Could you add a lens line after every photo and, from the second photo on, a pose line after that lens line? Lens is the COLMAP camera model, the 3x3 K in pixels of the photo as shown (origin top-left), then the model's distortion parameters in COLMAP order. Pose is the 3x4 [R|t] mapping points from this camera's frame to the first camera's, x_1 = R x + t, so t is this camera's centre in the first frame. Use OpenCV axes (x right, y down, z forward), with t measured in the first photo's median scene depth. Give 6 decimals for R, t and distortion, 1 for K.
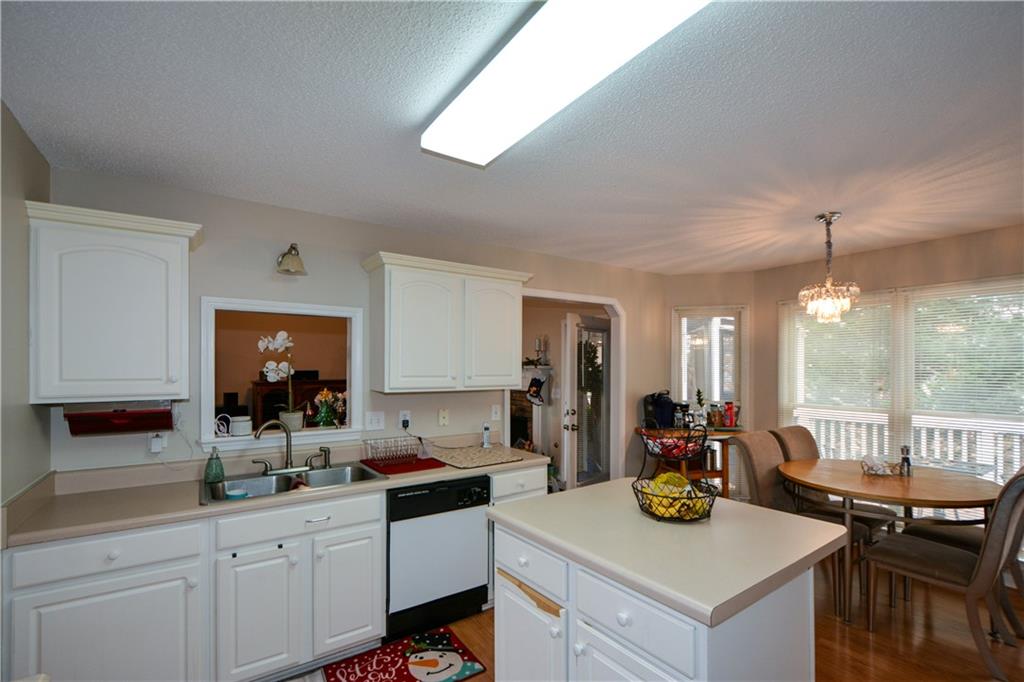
lens RADIAL K [[456.3, 0, 511.1], [0, 456.3, 368.1], [0, 0, 1]] dist [-0.002448, -0.000974]
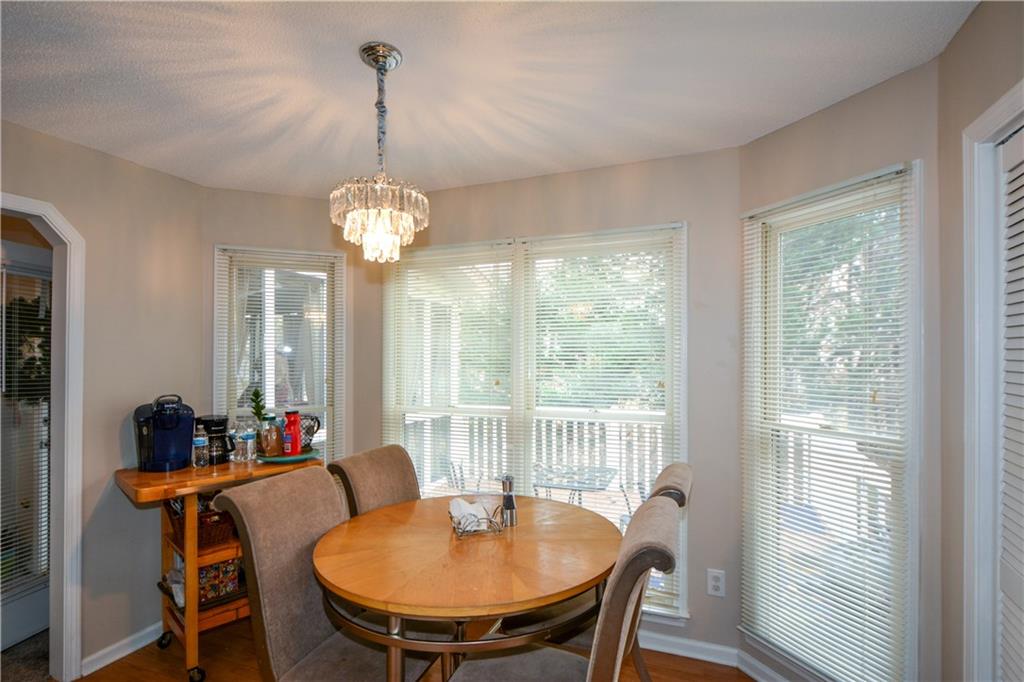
lens RADIAL K [[512.2, 0, 514.7], [0, 512.2, 359.8], [0, 0, 1]] dist [-0.003307, -0.001197]
pose [[0.826815, -0.002973, 0.562466, 0.415203], [0.003252, 0.999995, 0.000505, 0.010769], [-0.562464, 0.001411, 0.826821, 0.361526]]
